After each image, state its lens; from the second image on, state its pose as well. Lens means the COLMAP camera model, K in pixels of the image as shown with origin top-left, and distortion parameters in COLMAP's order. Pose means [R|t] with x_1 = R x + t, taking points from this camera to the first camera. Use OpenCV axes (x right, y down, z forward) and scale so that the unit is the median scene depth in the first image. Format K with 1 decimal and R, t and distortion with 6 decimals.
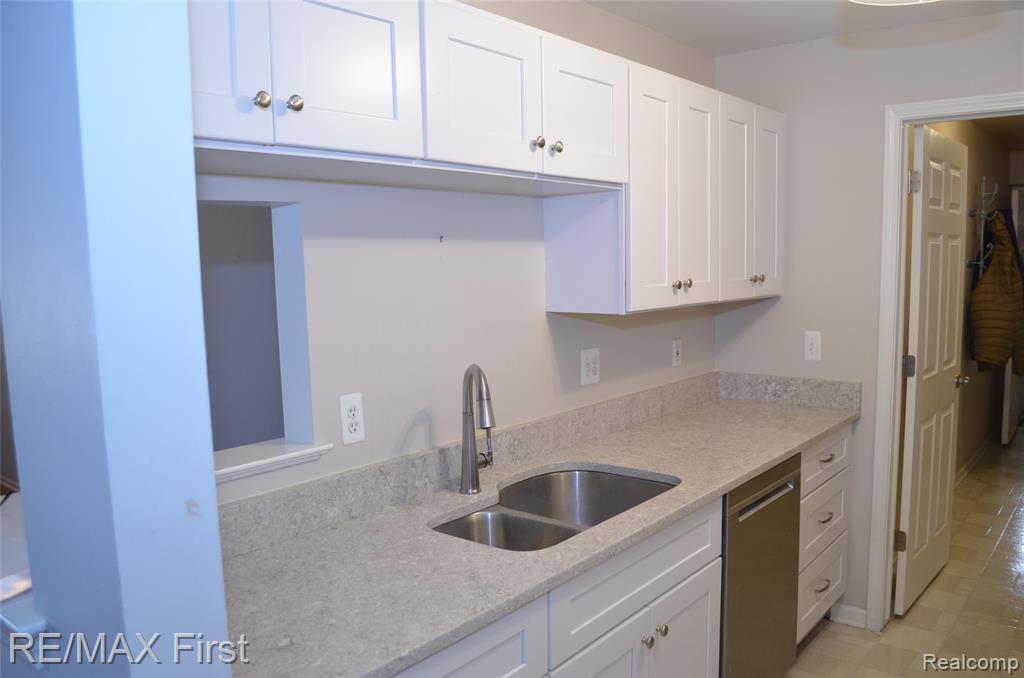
lens RADIAL K [[807.6, 0, 514.2], [0, 807.6, 351.4], [0, 0, 1]] dist [-0.075623, 0.004454]
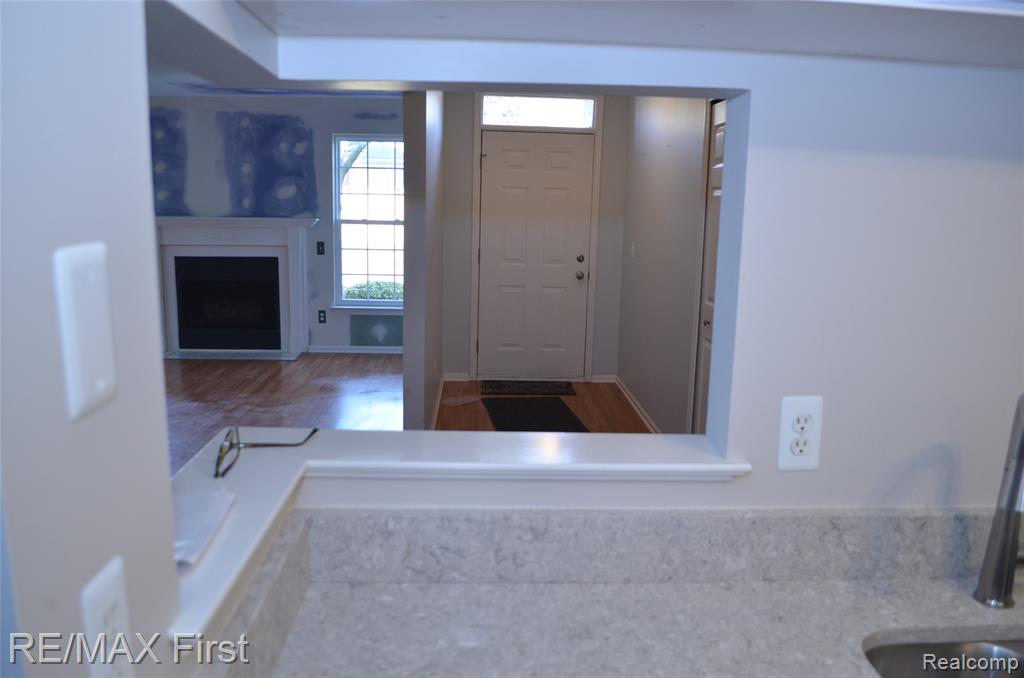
lens RADIAL K [[807.6, 0, 514.2], [0, 807.6, 351.4], [0, 0, 1]] dist [-0.075623, 0.004454]
pose [[0.663588, 0.179596, -0.726220, 0.093217], [-0.123004, 0.983737, 0.130885, -0.034478], [0.737916, 0.002474, 0.674888, 0.368012]]
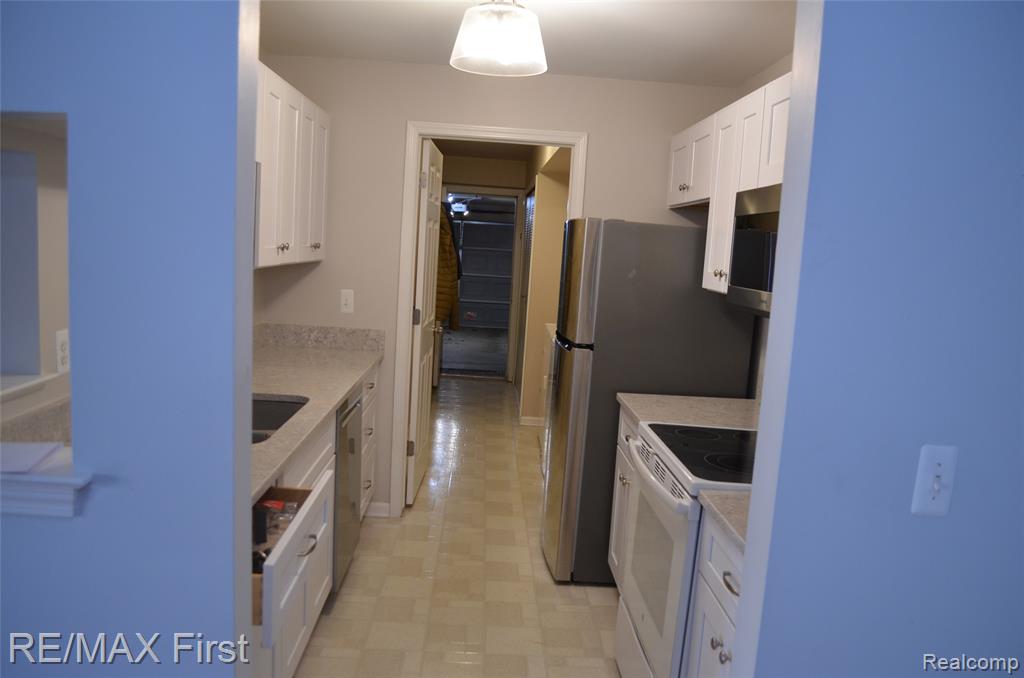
lens RADIAL K [[807.6, 0, 514.2], [0, 807.6, 351.4], [0, 0, 1]] dist [-0.075623, 0.004454]
pose [[0.750422, -0.024623, 0.660501, -0.417042], [0.000218, 0.999315, 0.037007, 0.038601], [-0.660959, -0.027627, 0.749913, -0.204344]]
